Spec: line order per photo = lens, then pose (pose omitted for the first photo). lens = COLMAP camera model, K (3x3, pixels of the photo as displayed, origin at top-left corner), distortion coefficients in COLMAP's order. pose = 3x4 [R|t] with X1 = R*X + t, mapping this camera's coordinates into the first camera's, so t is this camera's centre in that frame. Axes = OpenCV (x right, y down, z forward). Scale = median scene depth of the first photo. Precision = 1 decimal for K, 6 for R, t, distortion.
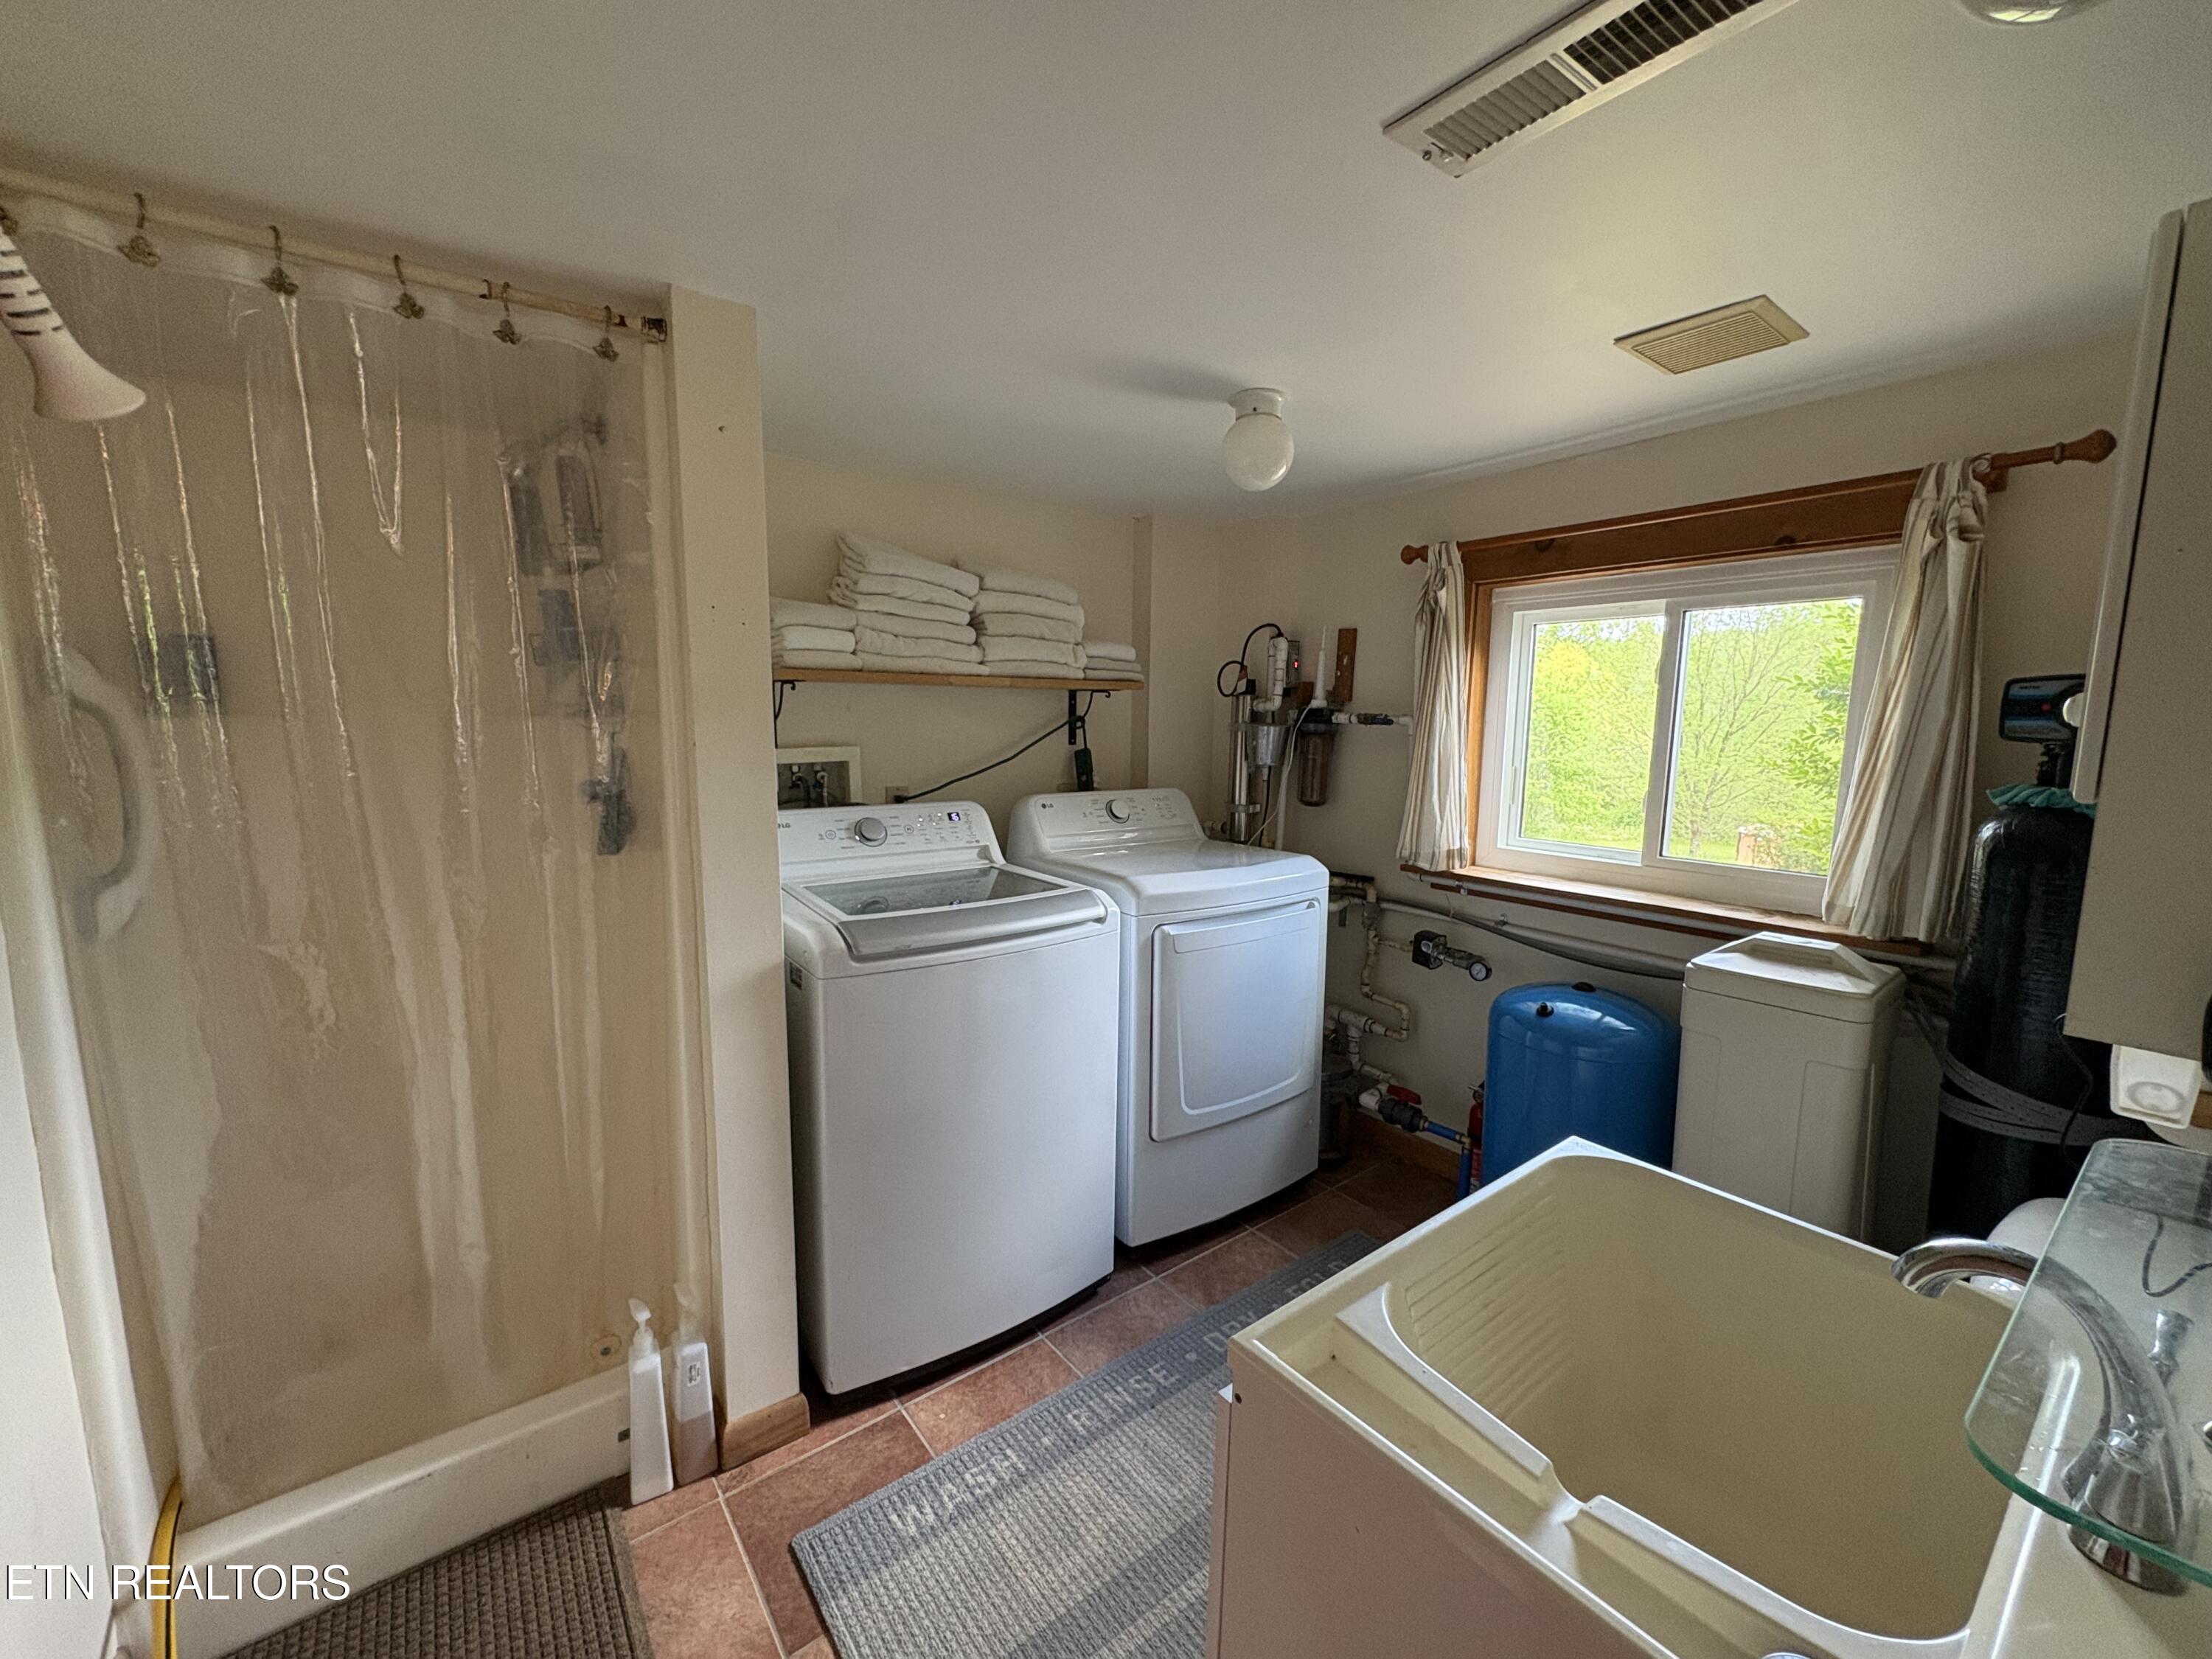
lens RADIAL K [[883.2, 0, 1106.0], [0, 883.2, 829.5], [0, 0, 1]] dist [0.001660, 0.000340]
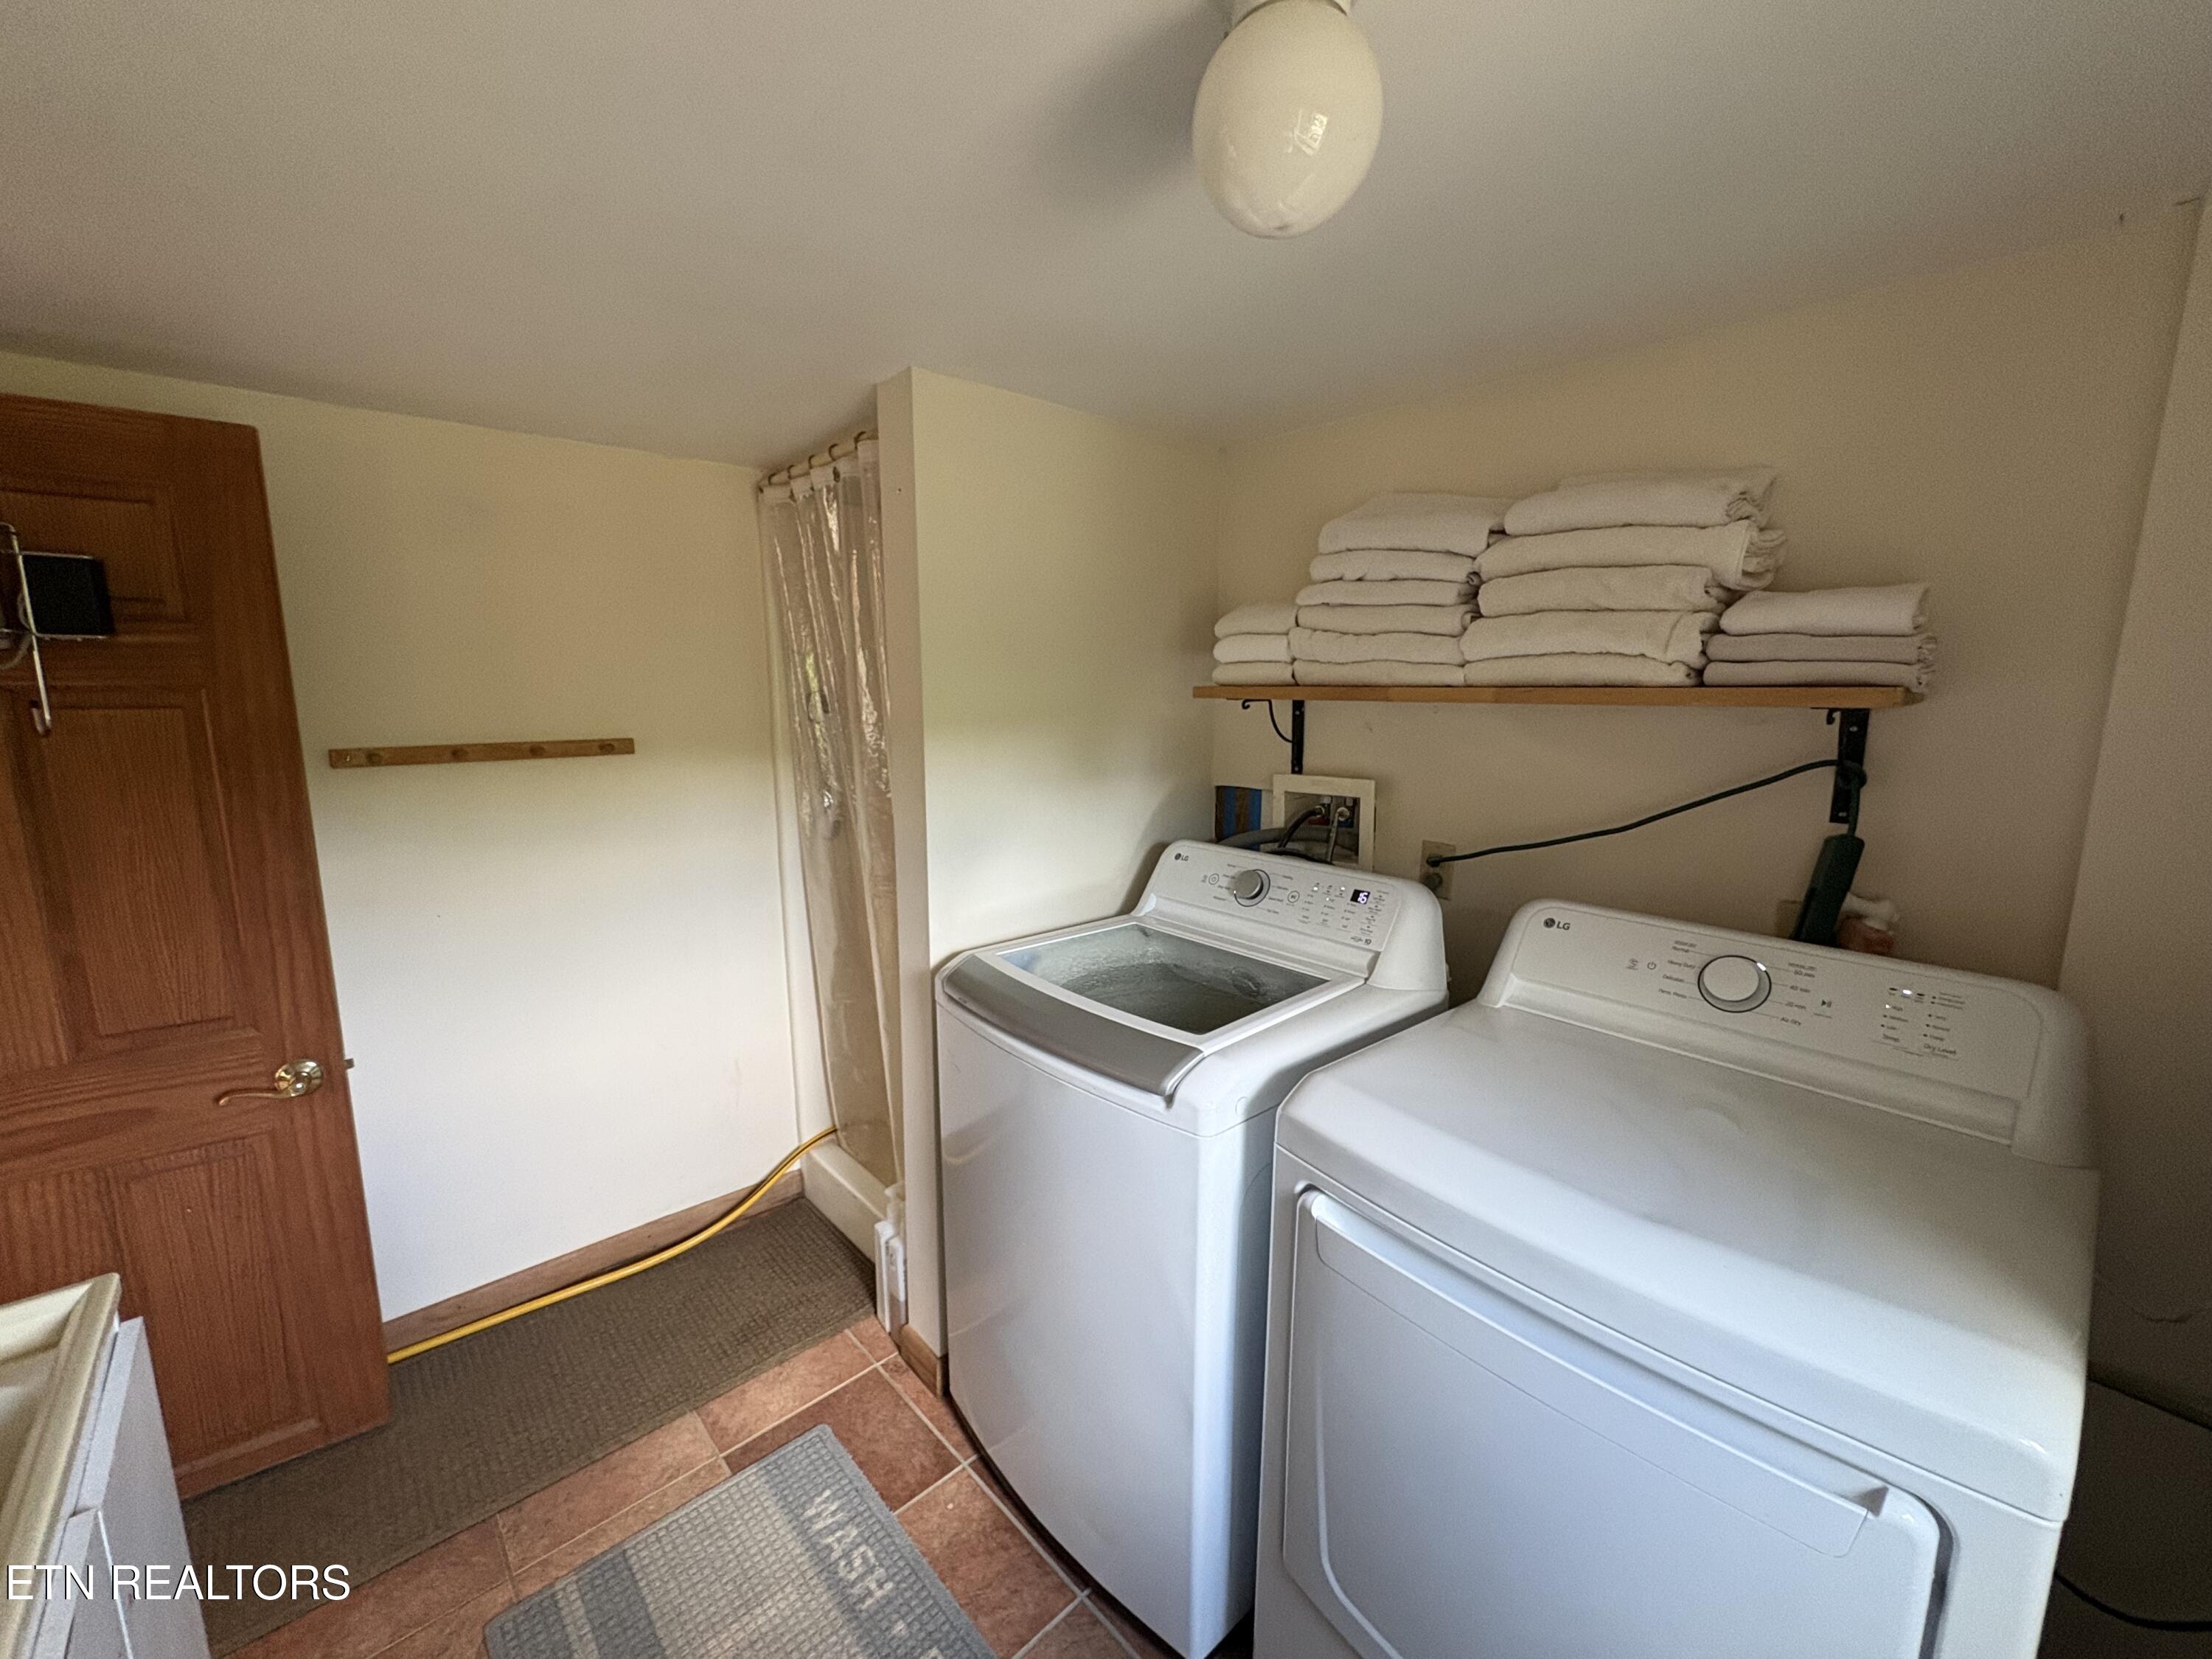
lens RADIAL K [[883.2, 0, 1106.0], [0, 883.2, 829.5], [0, 0, 1]] dist [0.001660, 0.000340]
pose [[0.089696, 0.152433, -0.984235, 0.447569], [-0.129054, 0.981666, 0.140274, -0.128799], [0.987573, 0.114437, 0.107723, 0.694538]]
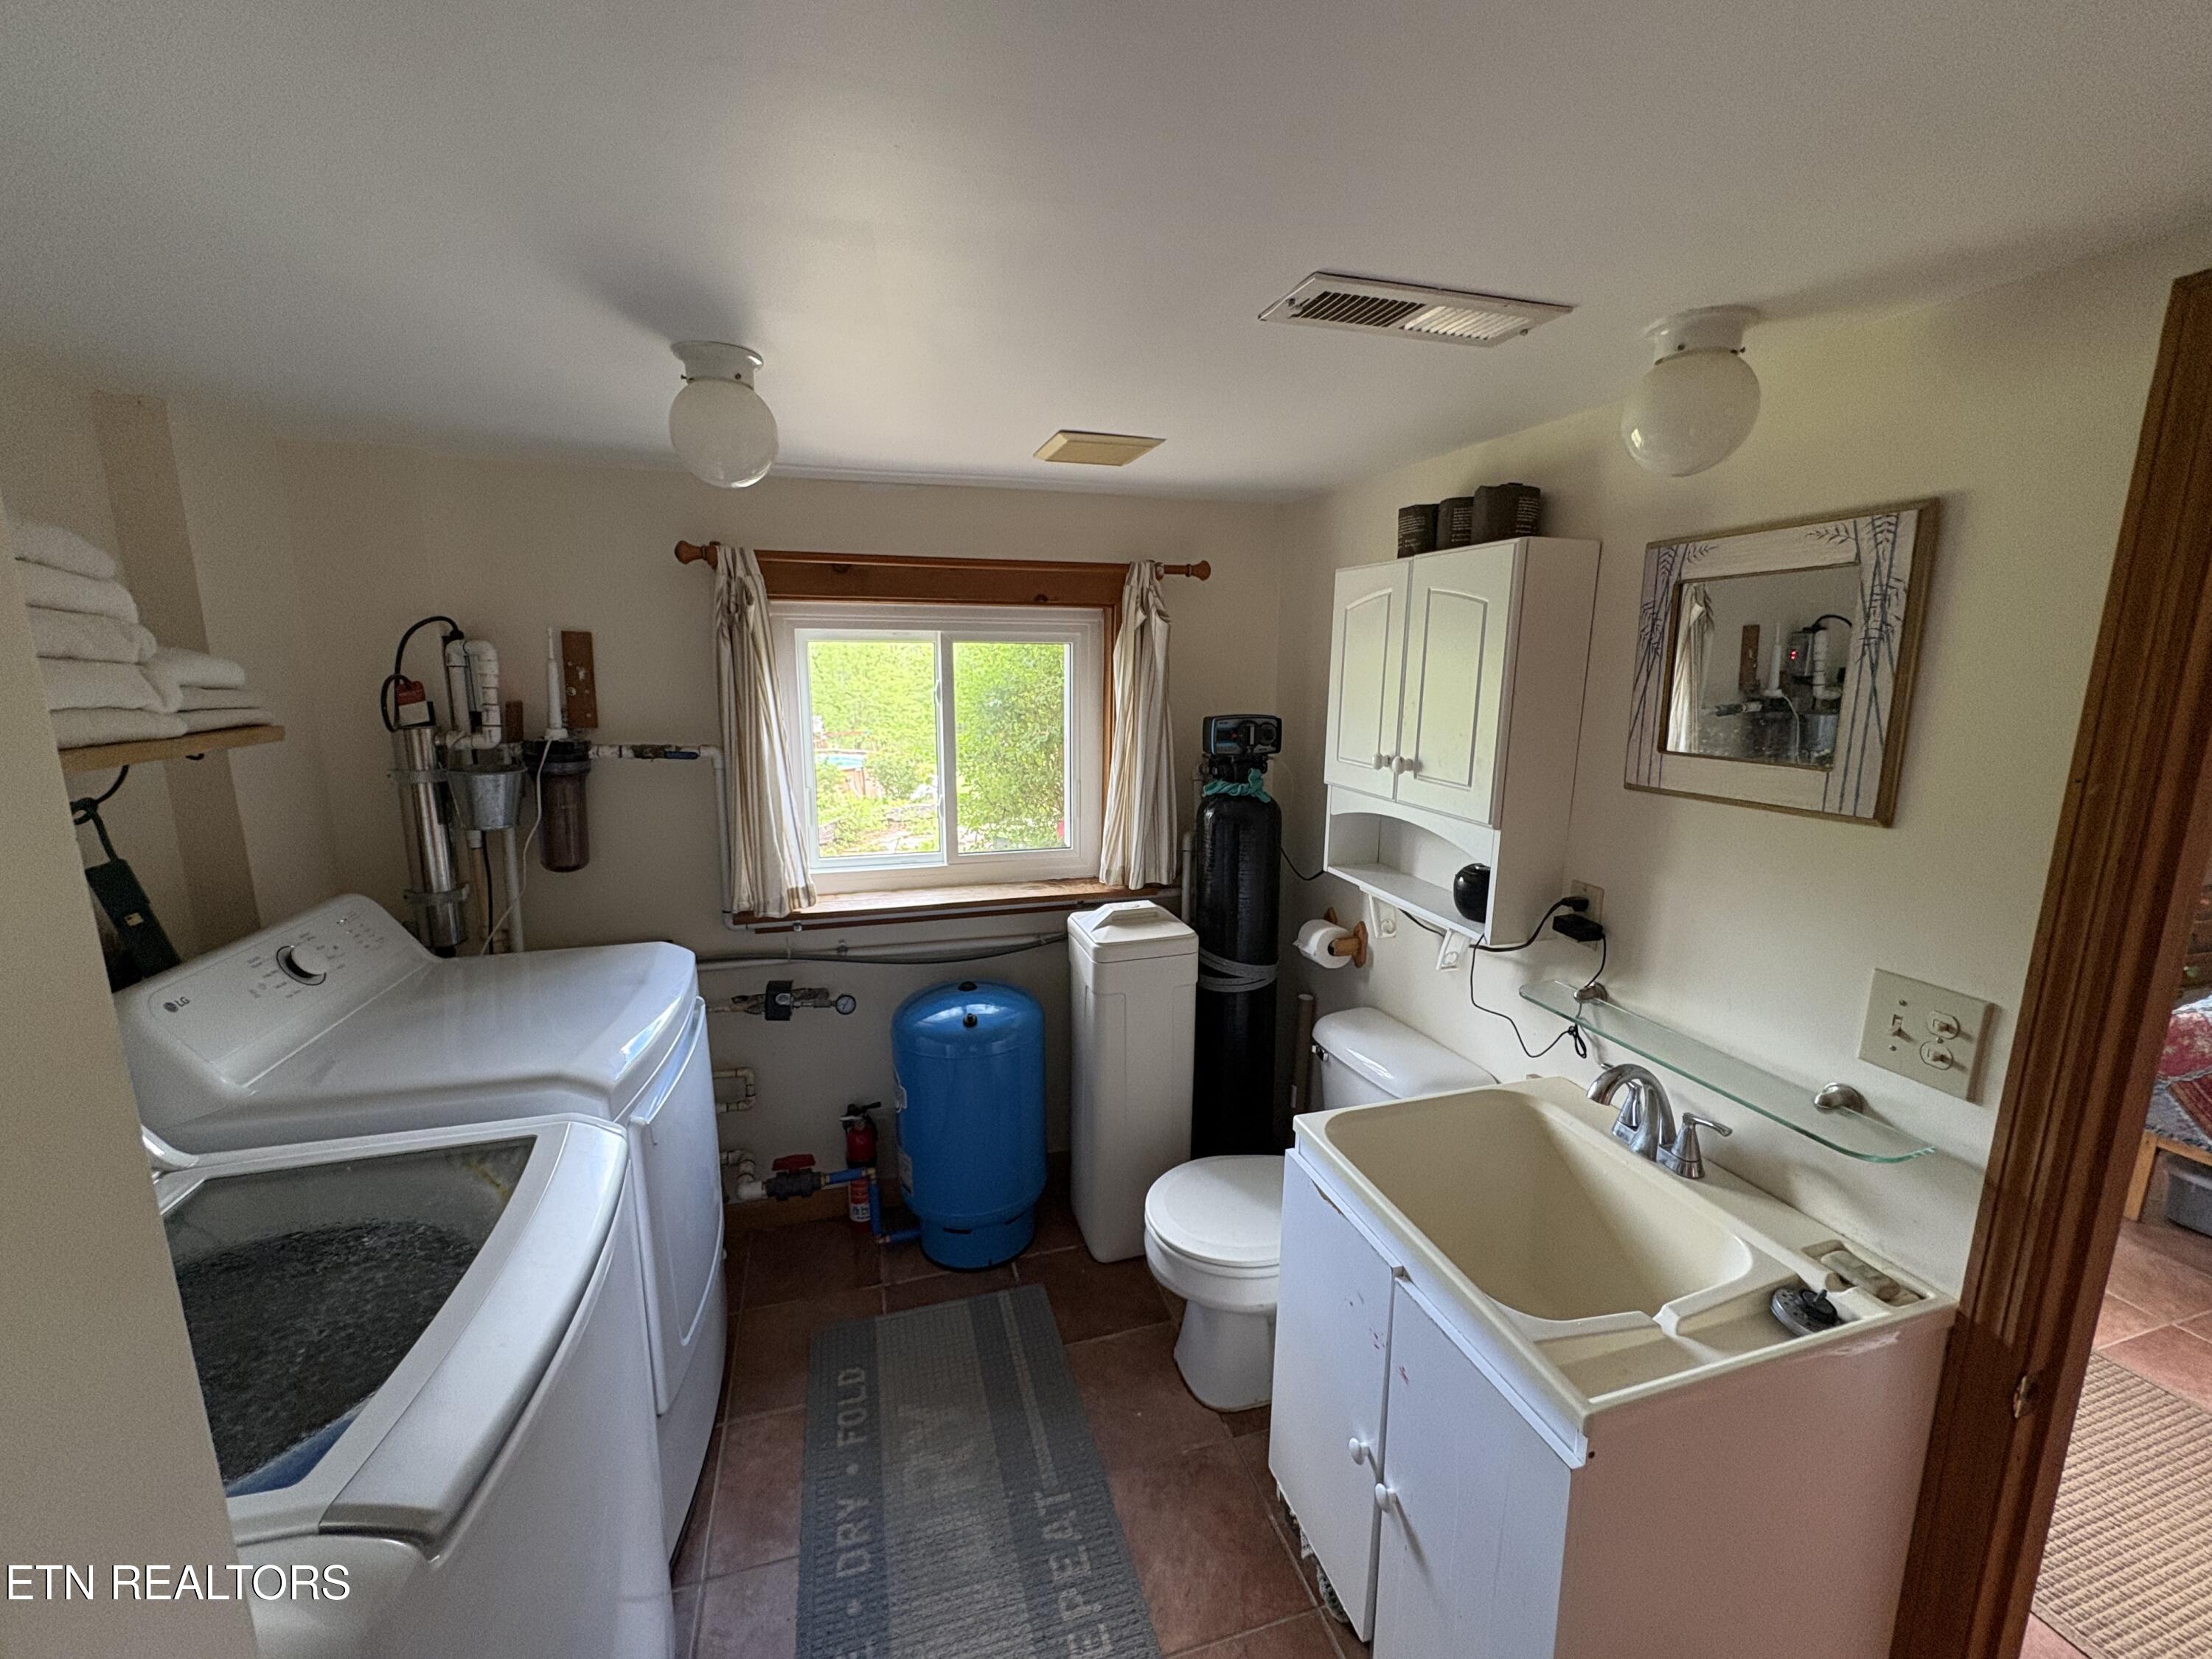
lens RADIAL K [[883.2, 0, 1106.0], [0, 883.2, 829.5], [0, 0, 1]] dist [0.001660, 0.000340]
pose [[0.360165, -0.184789, 0.914404, -0.324279], [0.118421, 0.981312, 0.151667, -0.140591], [-0.925342, 0.053659, 0.375317, 0.353386]]
